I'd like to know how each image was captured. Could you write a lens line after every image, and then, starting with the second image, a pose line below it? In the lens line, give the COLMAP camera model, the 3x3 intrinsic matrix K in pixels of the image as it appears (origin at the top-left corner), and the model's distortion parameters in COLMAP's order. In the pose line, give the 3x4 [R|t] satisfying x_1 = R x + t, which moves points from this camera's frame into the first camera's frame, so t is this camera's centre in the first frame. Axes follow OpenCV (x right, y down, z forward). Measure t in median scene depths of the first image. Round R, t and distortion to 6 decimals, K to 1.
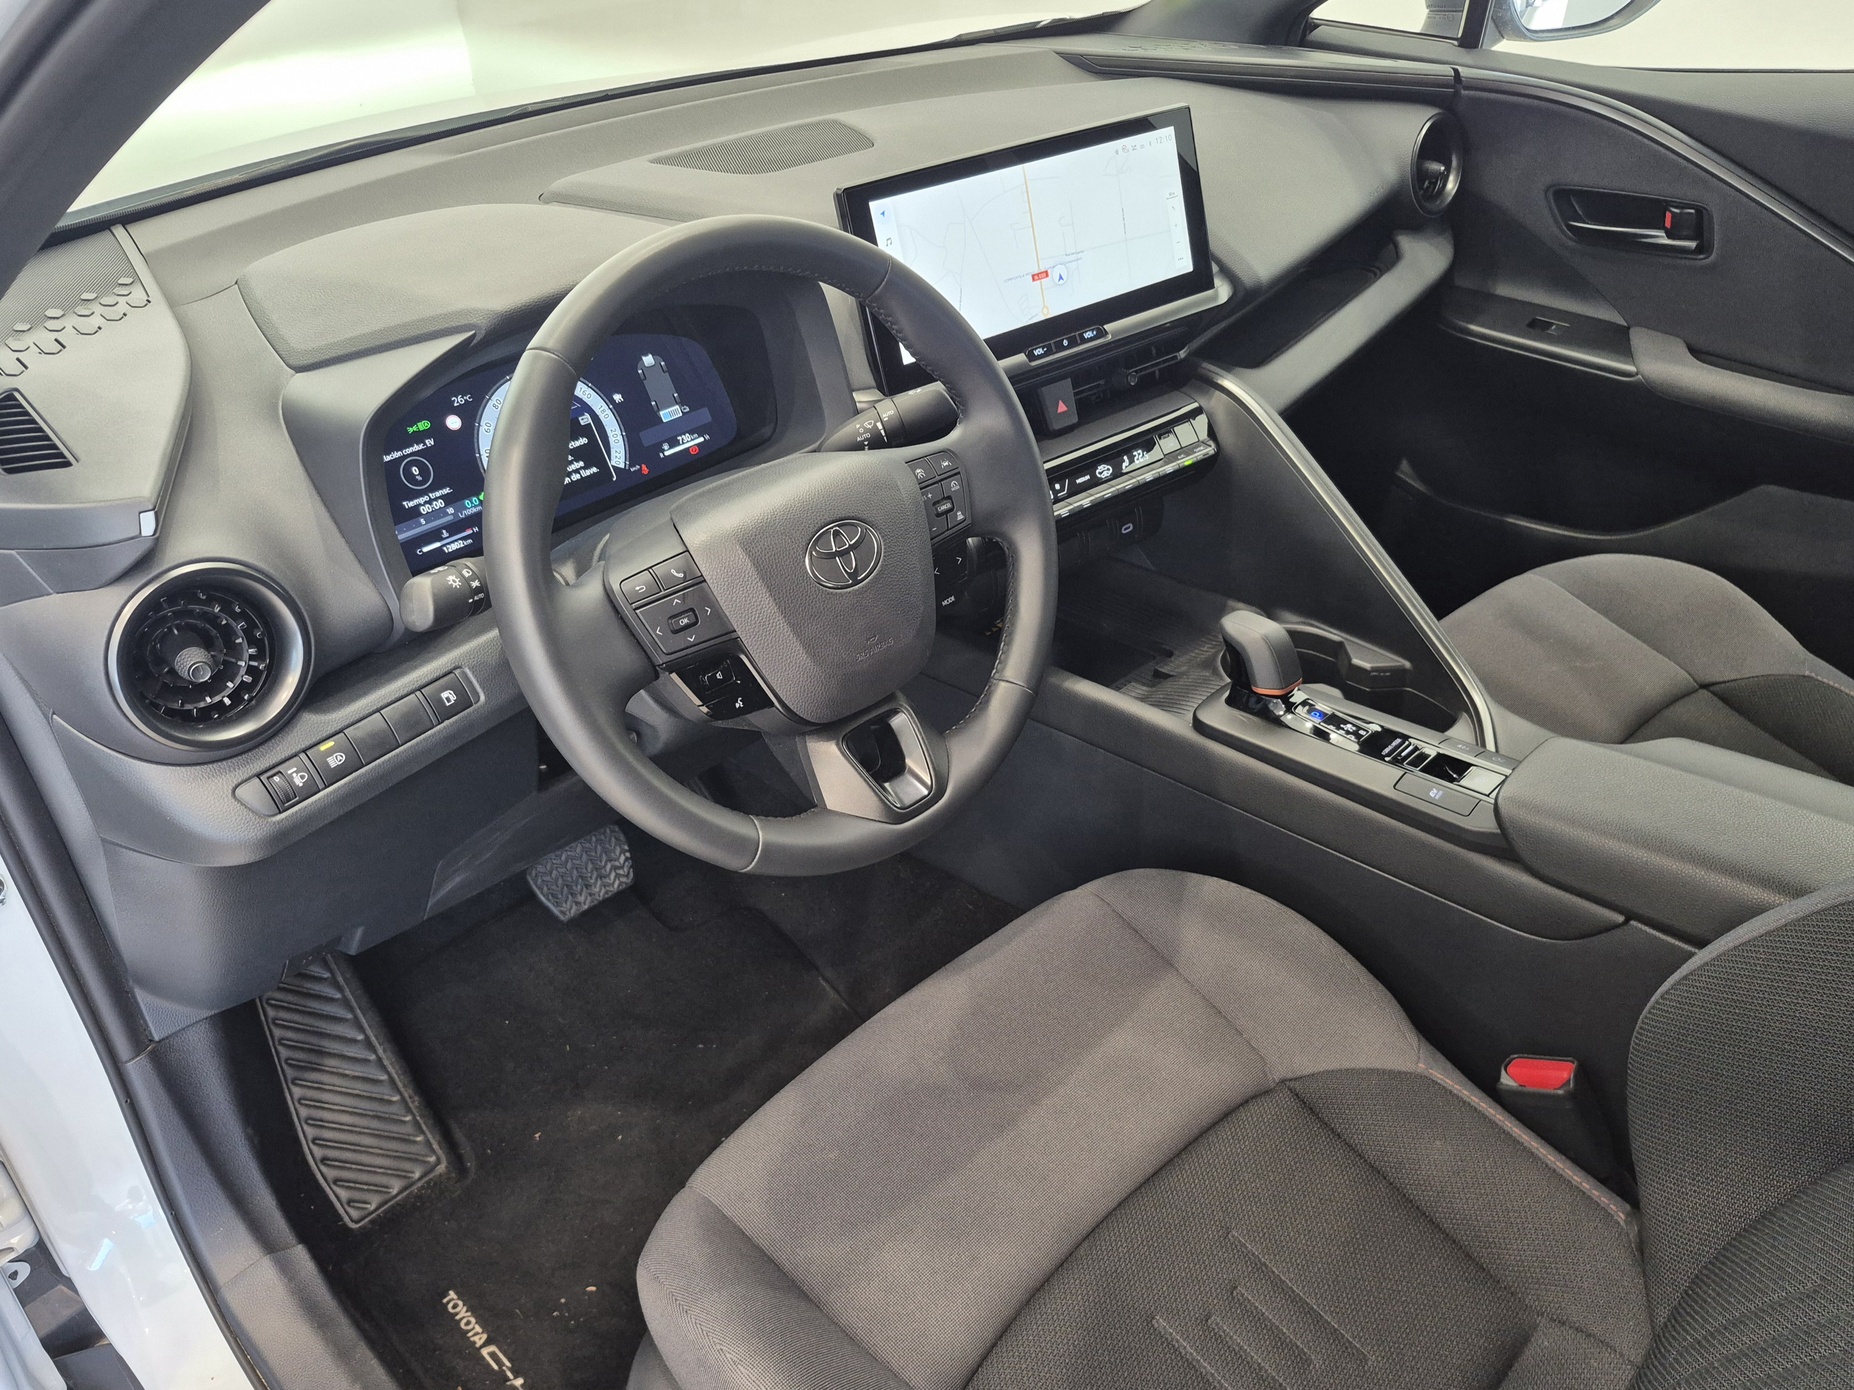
lens RADIAL K [[1368.4, 0, 933.1], [0, 1368.4, 696.7], [0, 0, 1]] dist [0.033015, -0.108899]
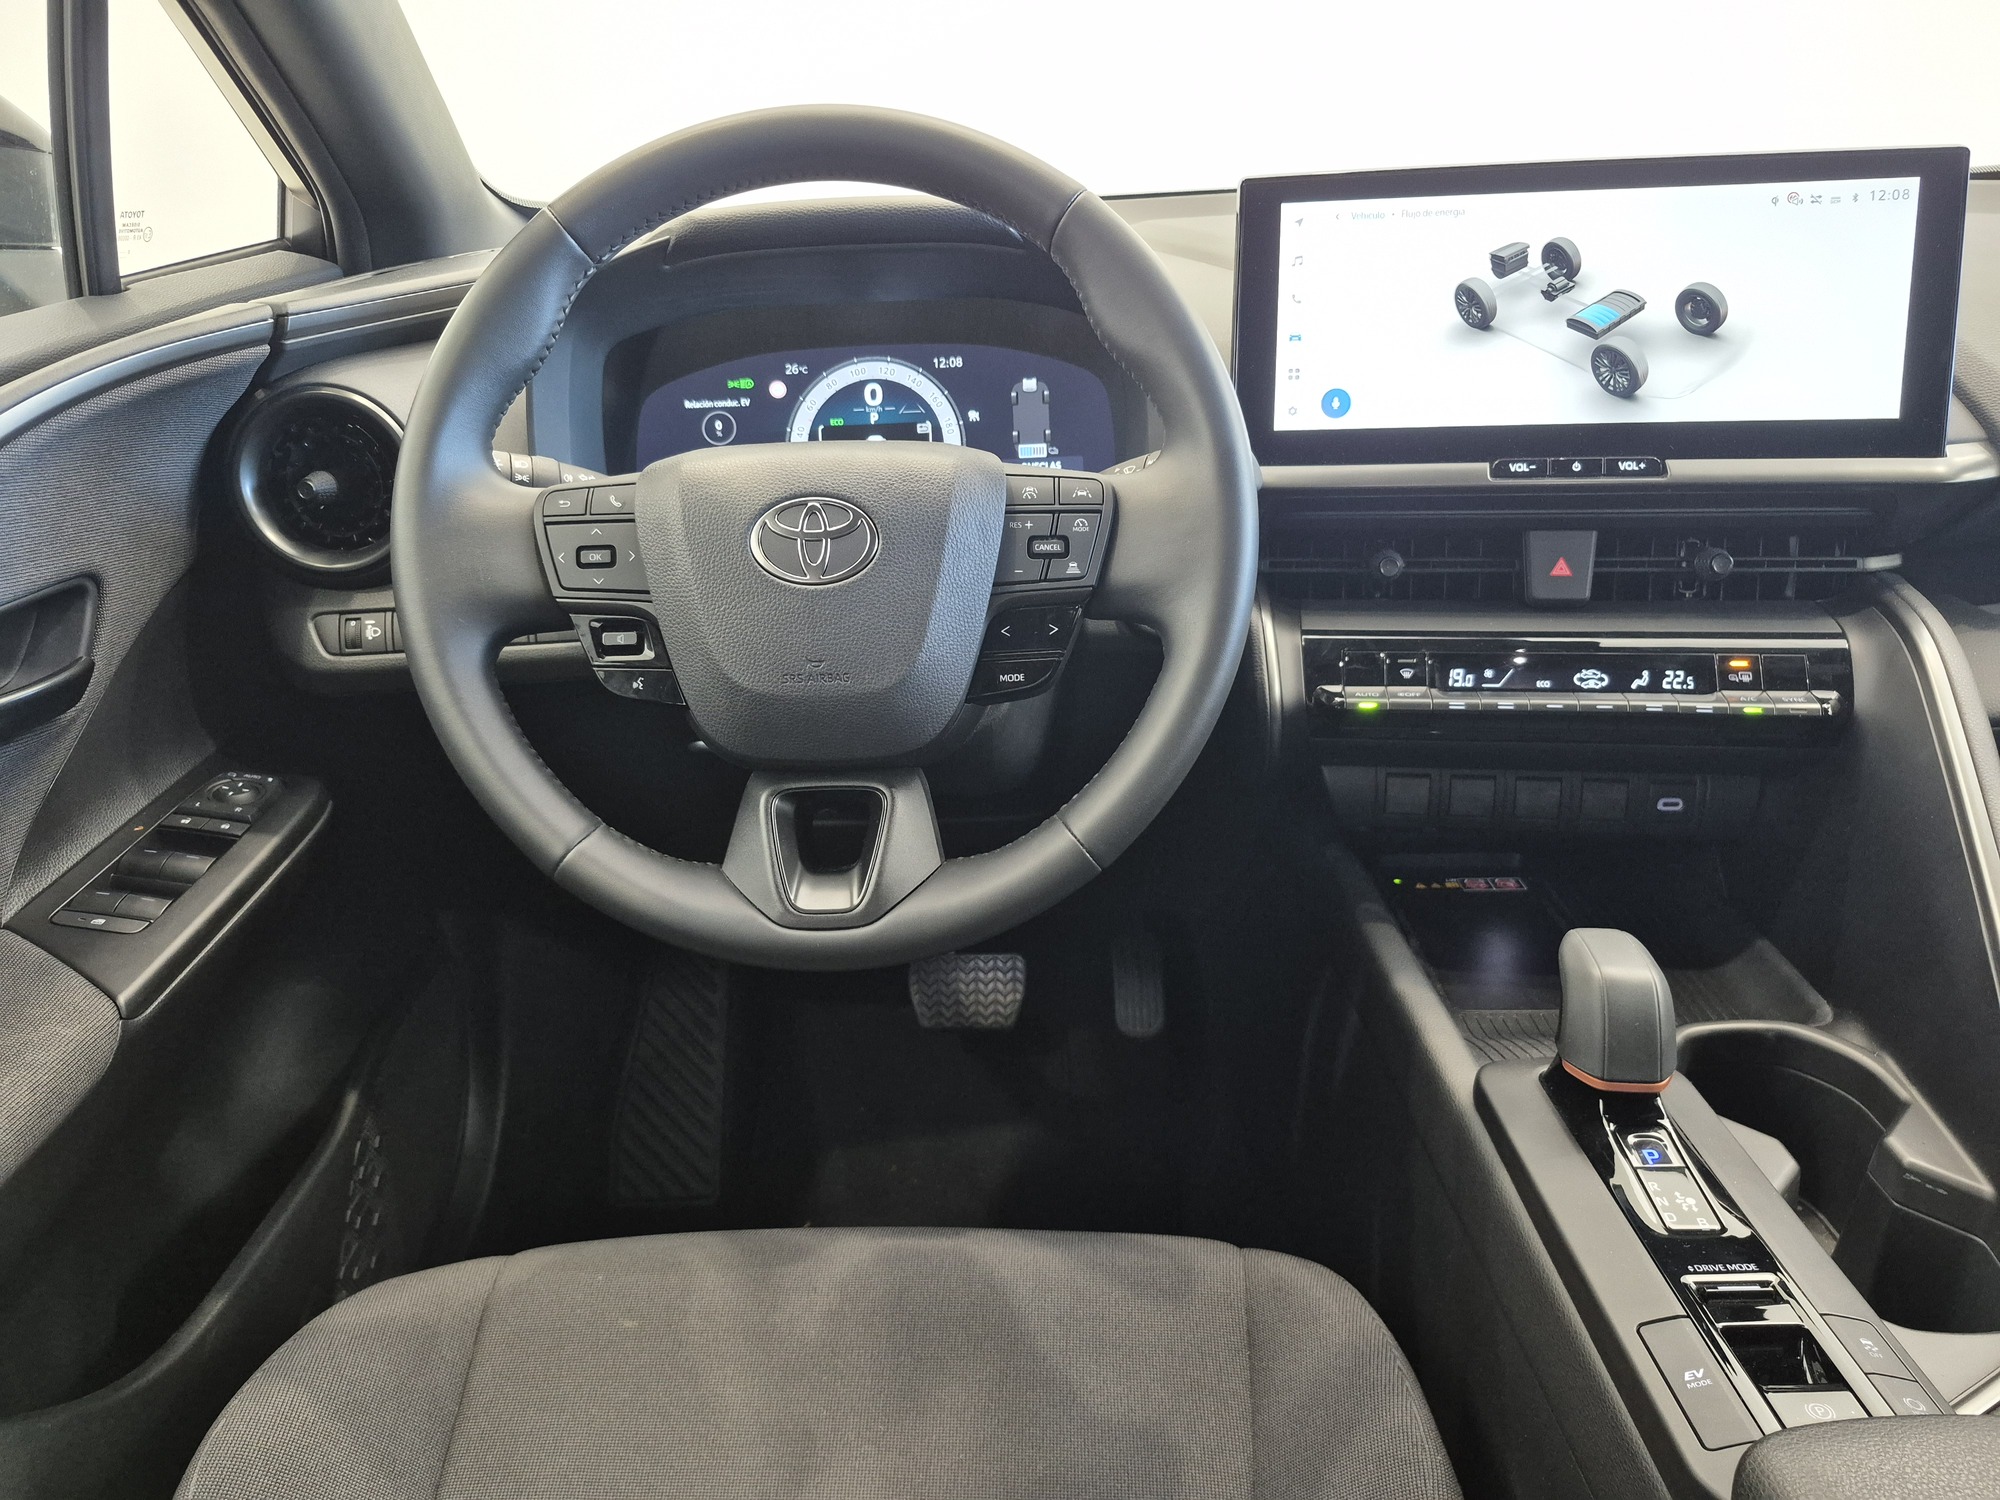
lens RADIAL K [[1380.6, 0, 1006.3], [0, 1380.6, 755.8], [0, 0, 1]] dist [0.086453, -0.163682]
pose [[0.690251, 0.296890, -0.659856, 0.419507], [-0.394801, 0.918767, 0.000395, -0.030354], [0.606371, 0.260239, 0.751392, 0.413745]]
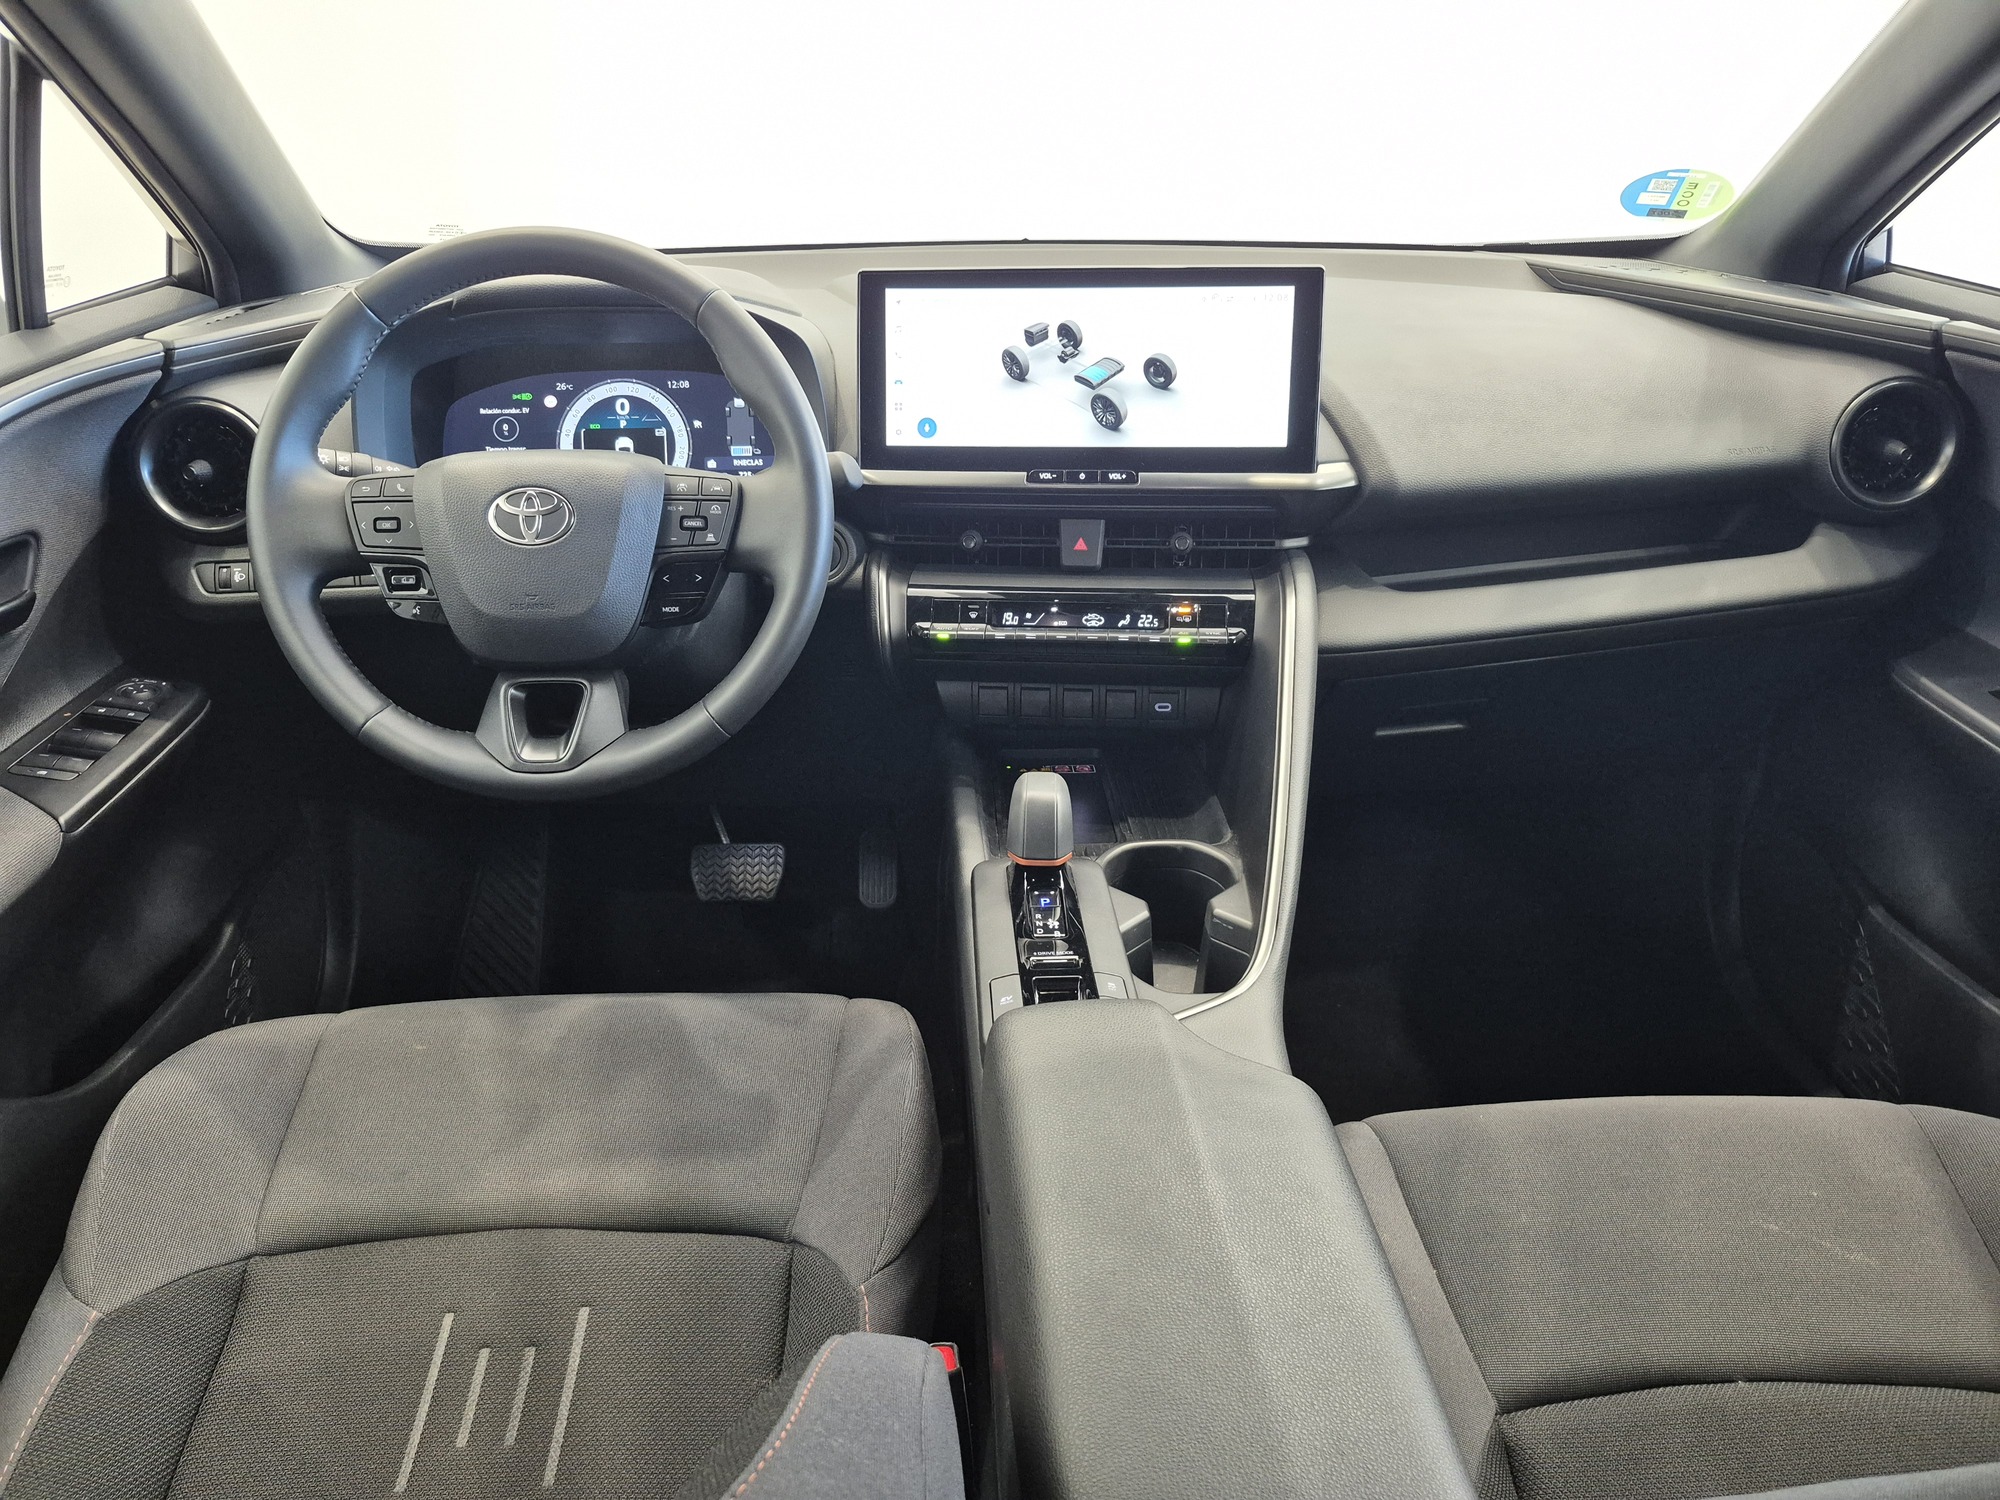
lens RADIAL K [[1387.7, 0, 1034.8], [0, 1387.7, 762.1], [0, 0, 1]] dist [0.048683, -0.089309]
pose [[0.735211, 0.316377, -0.599476, 0.782689], [-0.399153, 0.916867, -0.005648, -0.061577], [0.547853, 0.243435, 0.800373, 0.275682]]
